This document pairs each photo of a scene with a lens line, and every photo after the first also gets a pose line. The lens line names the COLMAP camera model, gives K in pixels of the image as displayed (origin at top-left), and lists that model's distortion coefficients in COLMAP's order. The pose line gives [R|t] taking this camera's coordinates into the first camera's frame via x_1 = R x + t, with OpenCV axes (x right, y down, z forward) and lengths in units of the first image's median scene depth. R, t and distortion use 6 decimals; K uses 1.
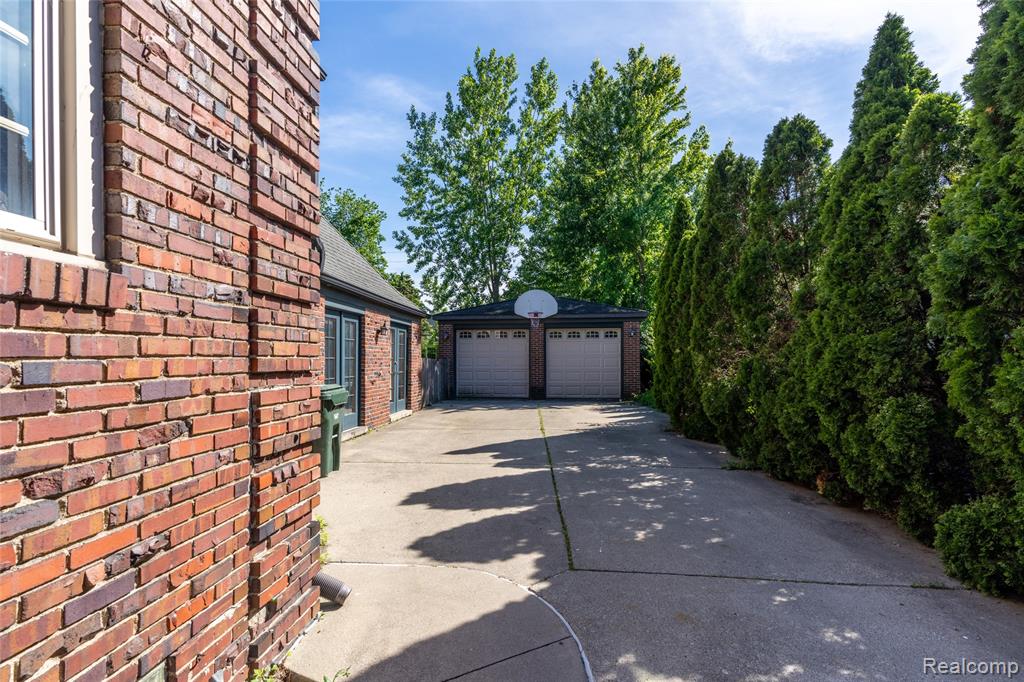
lens RADIAL K [[463.3, 0, 512.0], [0, 463.3, 341.0], [0, 0, 1]] dist [-0.011491, 0.000484]
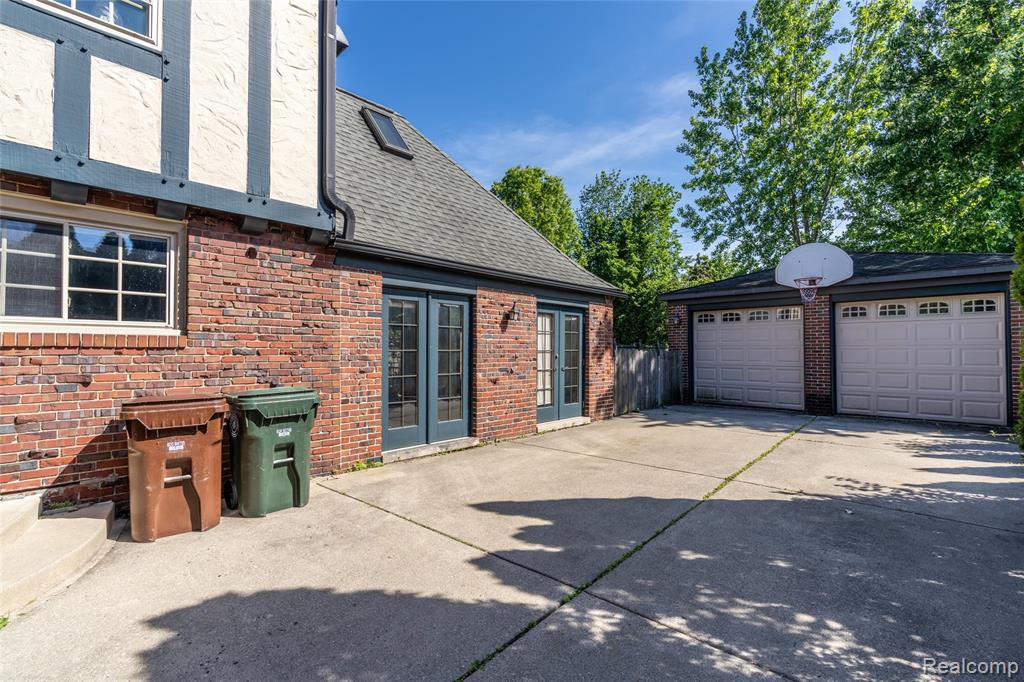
lens RADIAL K [[463.3, 0, 512.0], [0, 463.3, 341.0], [0, 0, 1]] dist [-0.011491, 0.000484]
pose [[0.780043, -0.011486, -0.625621, 0.123103], [0.023313, 0.999671, 0.010714, 0.008200], [0.625292, -0.022942, 0.780054, 0.240530]]
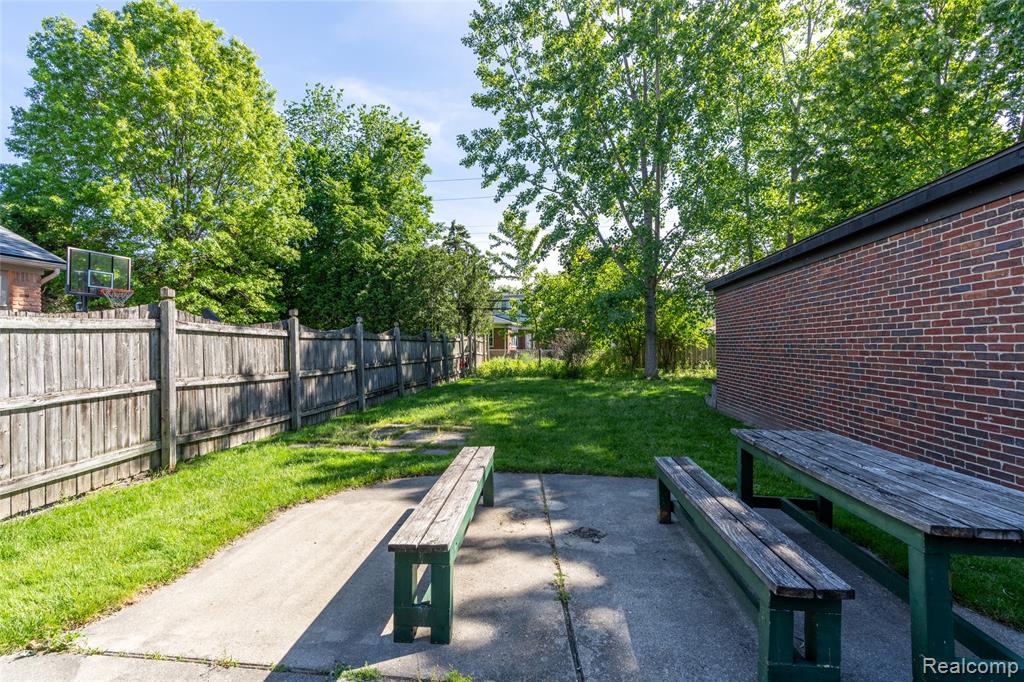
lens RADIAL K [[466.2, 0, 509.4], [0, 466.2, 355.5], [0, 0, 1]] dist [-0.037071, 0.000319]
pose [[0.999658, -0.009711, -0.024286, -0.458923], [0.010976, 0.998560, 0.052509, 0.053350], [0.023741, -0.052758, 0.998325, 0.990662]]
